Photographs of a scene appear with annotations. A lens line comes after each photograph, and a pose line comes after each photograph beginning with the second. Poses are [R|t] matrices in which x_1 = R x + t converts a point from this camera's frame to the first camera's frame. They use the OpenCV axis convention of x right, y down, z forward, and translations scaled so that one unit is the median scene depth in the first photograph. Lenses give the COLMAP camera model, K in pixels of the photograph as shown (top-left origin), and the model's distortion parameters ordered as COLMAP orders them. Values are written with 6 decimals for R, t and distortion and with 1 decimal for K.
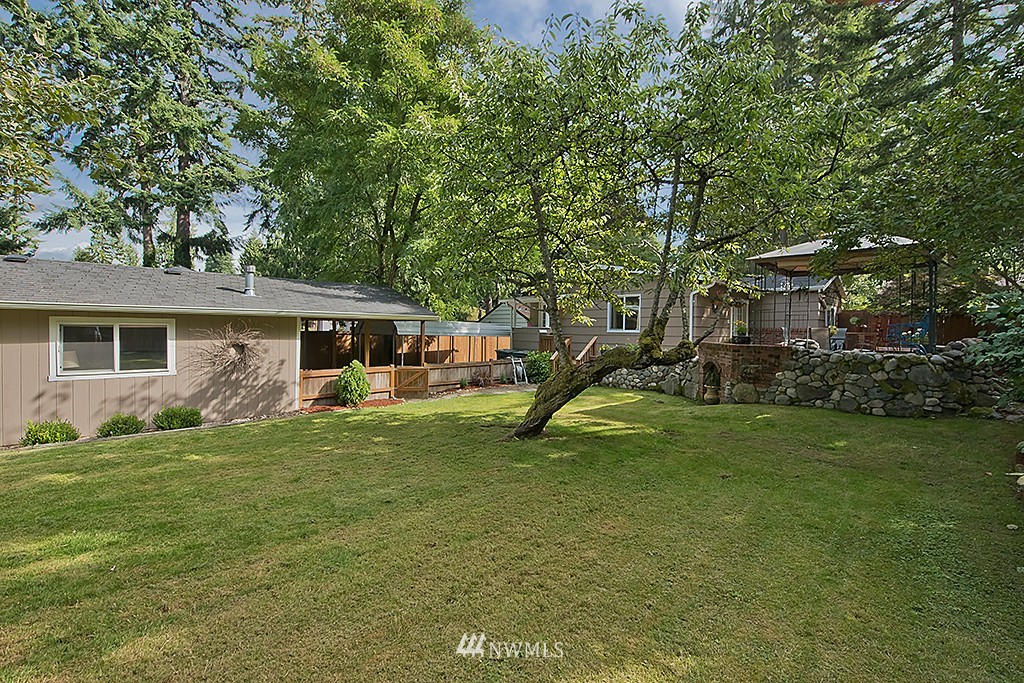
lens RADIAL K [[431.7, 0, 513.0], [0, 431.7, 336.7], [0, 0, 1]] dist [-0.002171, -0.000297]
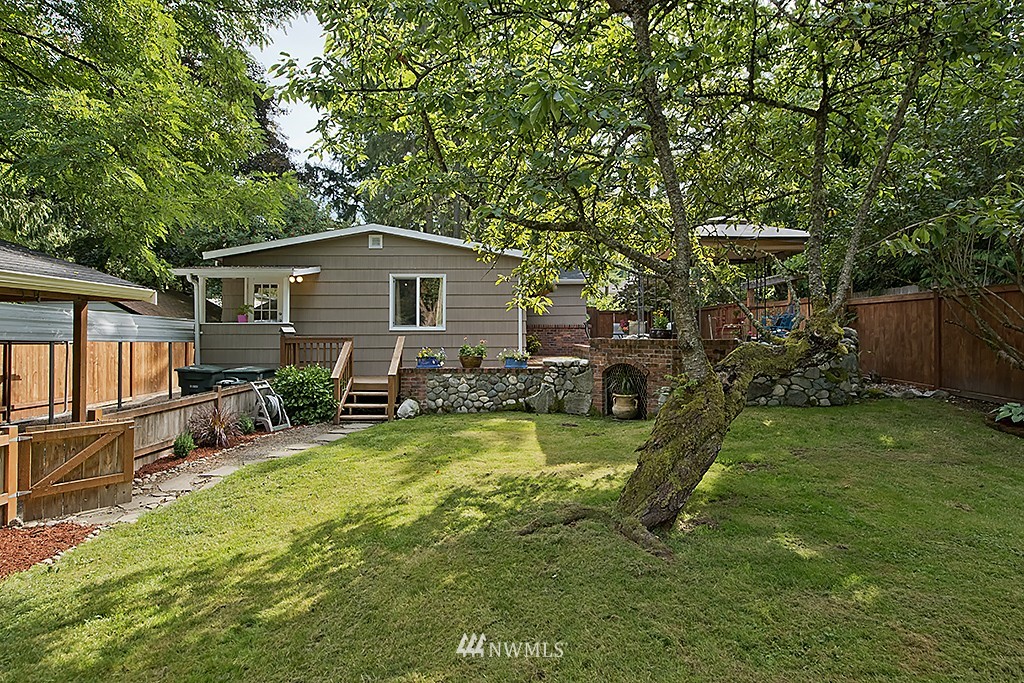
lens RADIAL K [[534.6, 0, 513.3], [0, 534.6, 333.6], [0, 0, 1]] dist [0.006770, 0.000126]
pose [[0.681937, -0.013567, 0.731285, -0.371148], [0.024623, 0.999687, -0.004415, 0.004032], [-0.730996, 0.021018, 0.682058, 0.484400]]
